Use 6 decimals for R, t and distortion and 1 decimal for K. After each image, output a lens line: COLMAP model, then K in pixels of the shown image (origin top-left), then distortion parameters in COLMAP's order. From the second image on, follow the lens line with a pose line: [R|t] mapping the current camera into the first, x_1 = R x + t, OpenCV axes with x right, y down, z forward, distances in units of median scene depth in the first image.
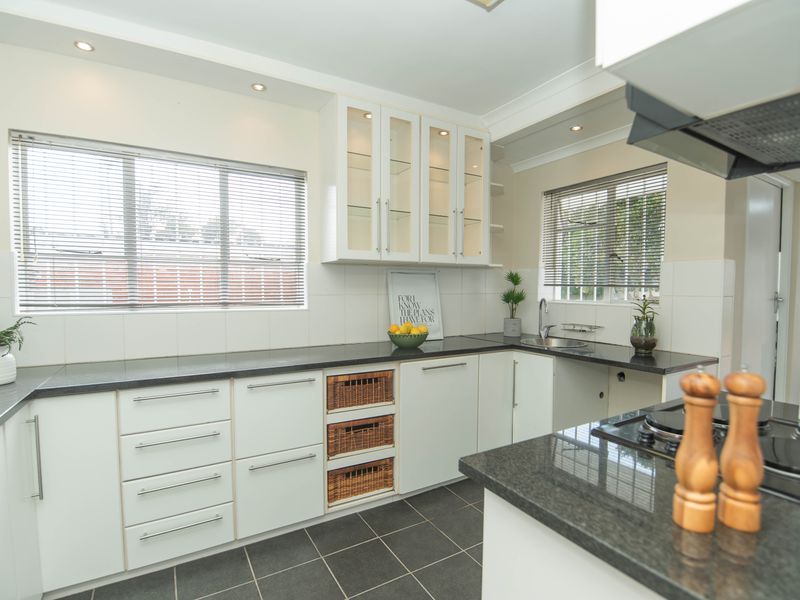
lens RADIAL K [[402.0, 0, 400.0], [0, 402.0, 300.0], [0, 0, 1]] dist [-0.004363, -0.001158]
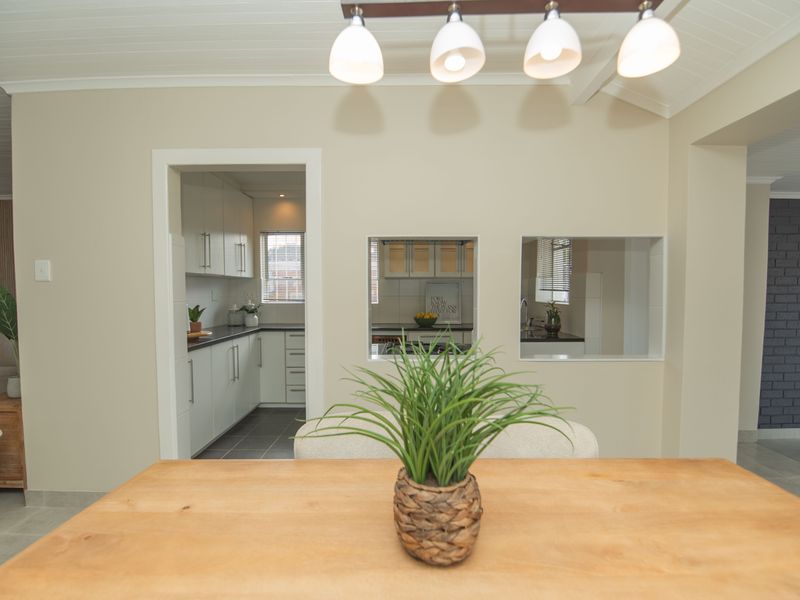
lens RADIAL K [[402.0, 0, 400.0], [0, 402.0, 300.0], [0, 0, 1]] dist [-0.004363, -0.001158]
pose [[0.848241, 0.007641, -0.529555, 0.897218], [-0.015209, 0.999835, -0.009936, 0.025887], [0.529392, 0.016483, 0.848217, -0.564067]]
